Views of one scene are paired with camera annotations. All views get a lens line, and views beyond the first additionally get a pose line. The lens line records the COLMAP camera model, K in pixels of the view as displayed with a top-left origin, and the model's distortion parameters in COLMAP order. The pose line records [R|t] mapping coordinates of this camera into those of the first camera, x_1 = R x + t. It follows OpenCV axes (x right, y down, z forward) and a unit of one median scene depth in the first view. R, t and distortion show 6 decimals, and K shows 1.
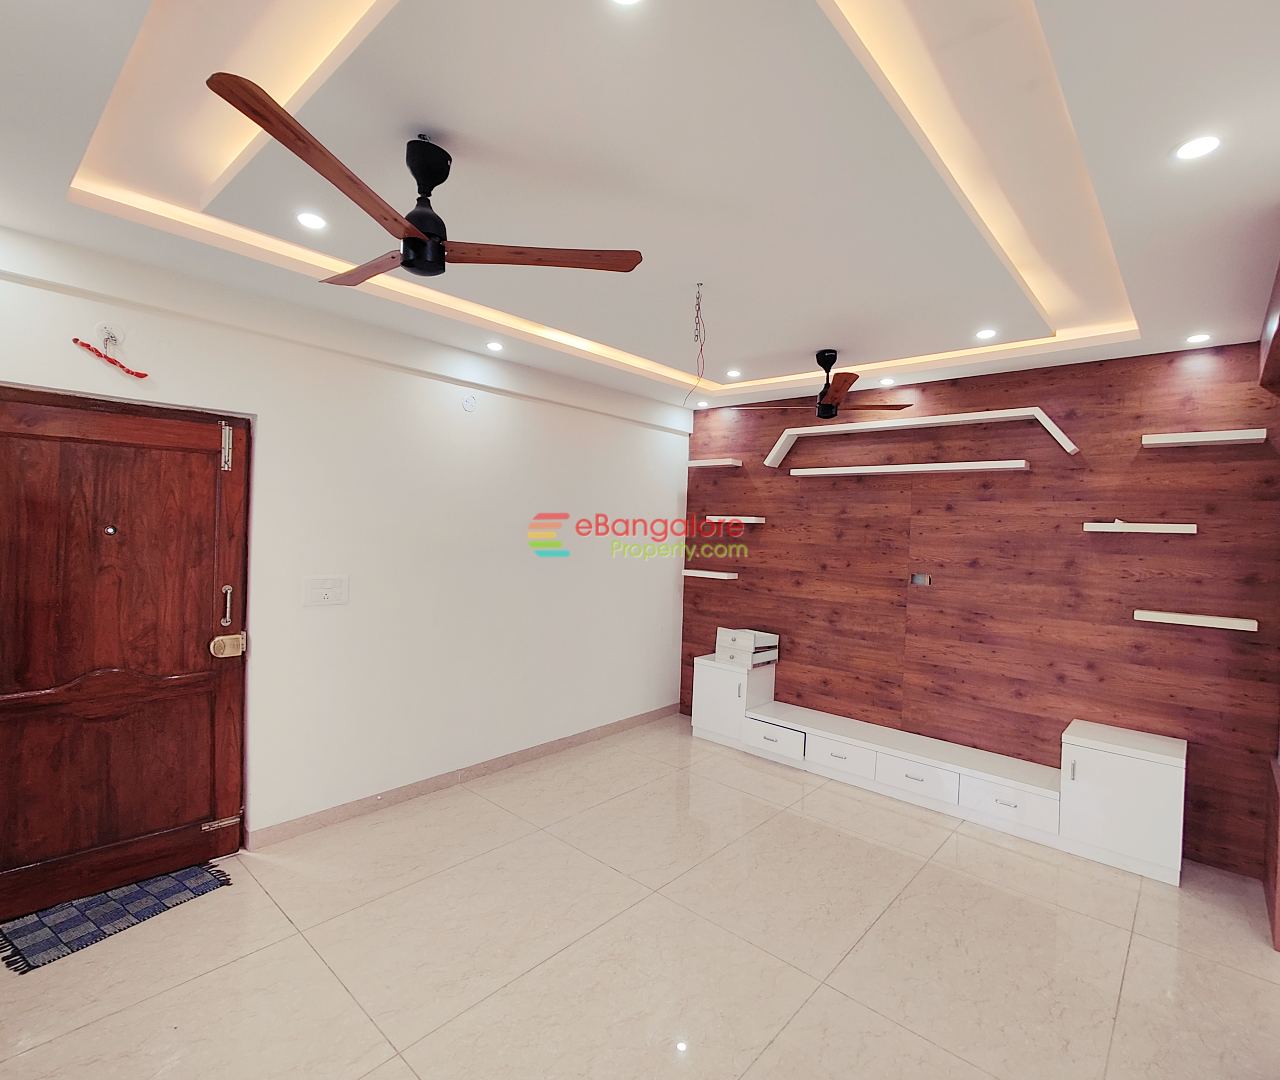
lens RADIAL K [[626.3, 0, 647.1], [0, 626.3, 533.1], [0, 0, 1]] dist [0.004984, 0.001119]
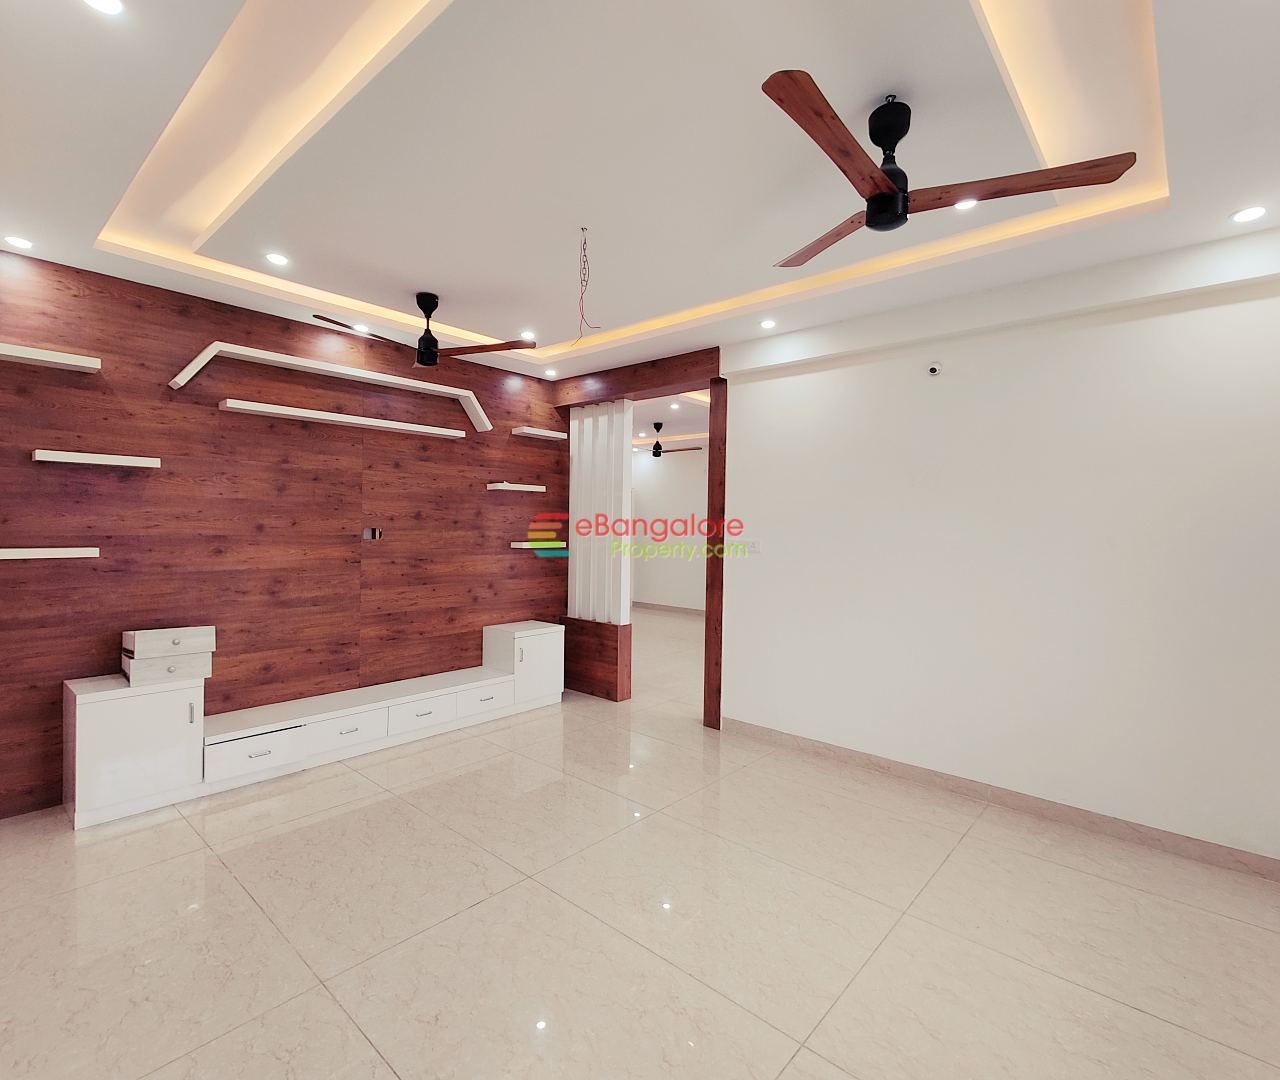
lens RADIAL K [[626.3, 0, 641.0], [0, 626.3, 529.7], [0, 0, 1]] dist [0.004984, 0.001119]
pose [[0.005729, -0.040382, 0.999168, -0.593387], [-0.003433, 0.999178, 0.040402, 0.025359], [-0.999978, -0.003662, 0.005585, 0.575079]]
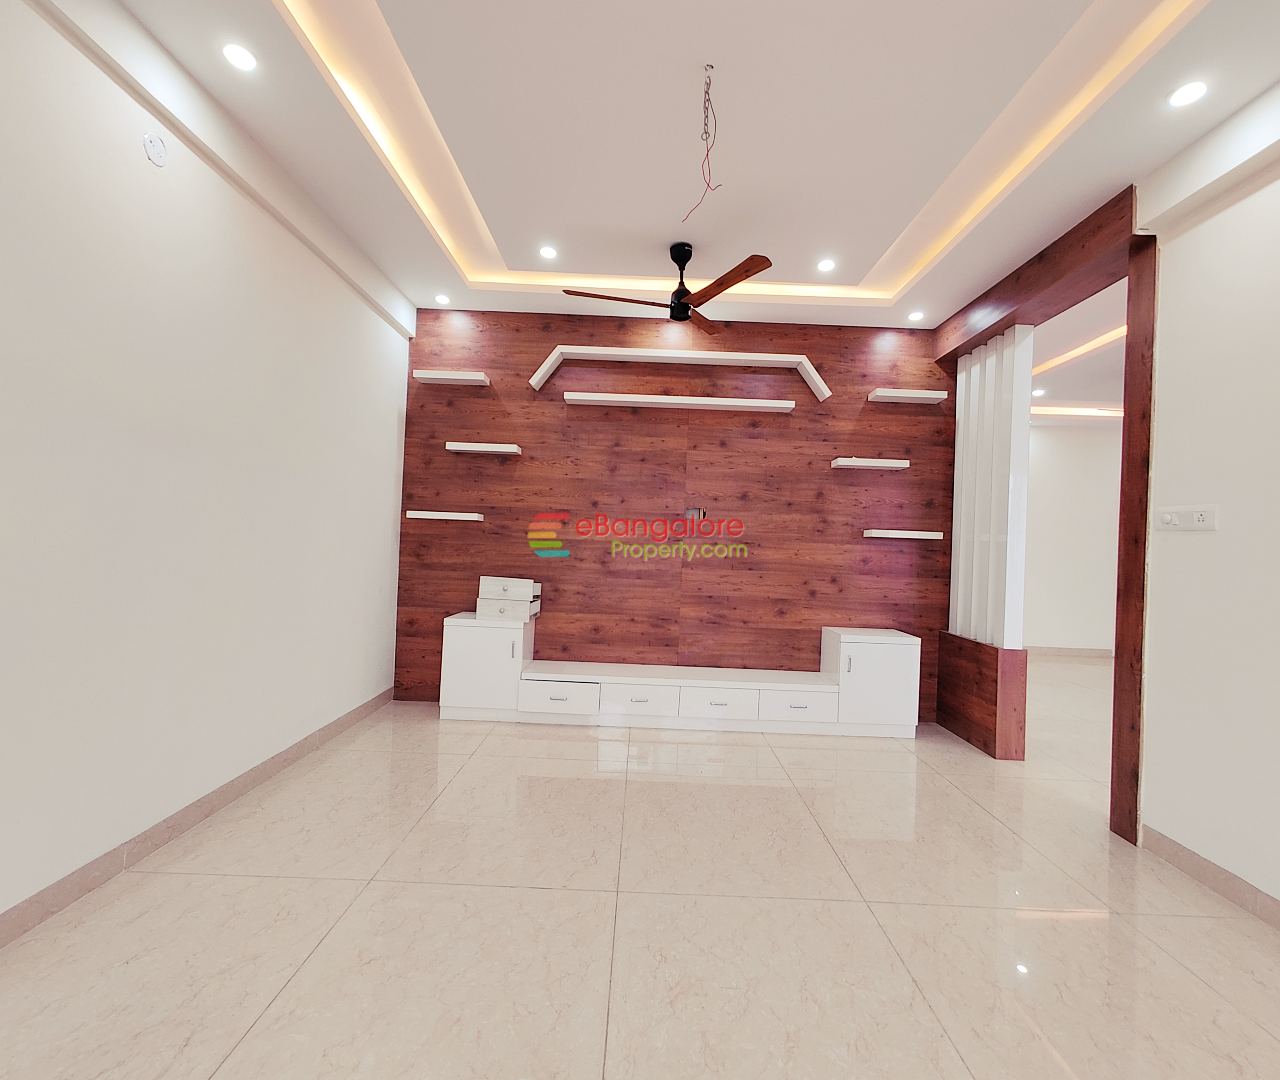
lens RADIAL K [[626.3, 0, 646.3], [0, 626.3, 531.5], [0, 0, 1]] dist [0.004984, 0.001119]
pose [[0.749002, 0.007651, 0.662523, -0.303455], [-0.007492, 0.999967, -0.003078, 0.109917], [-0.662525, -0.002658, 0.749035, 0.302348]]
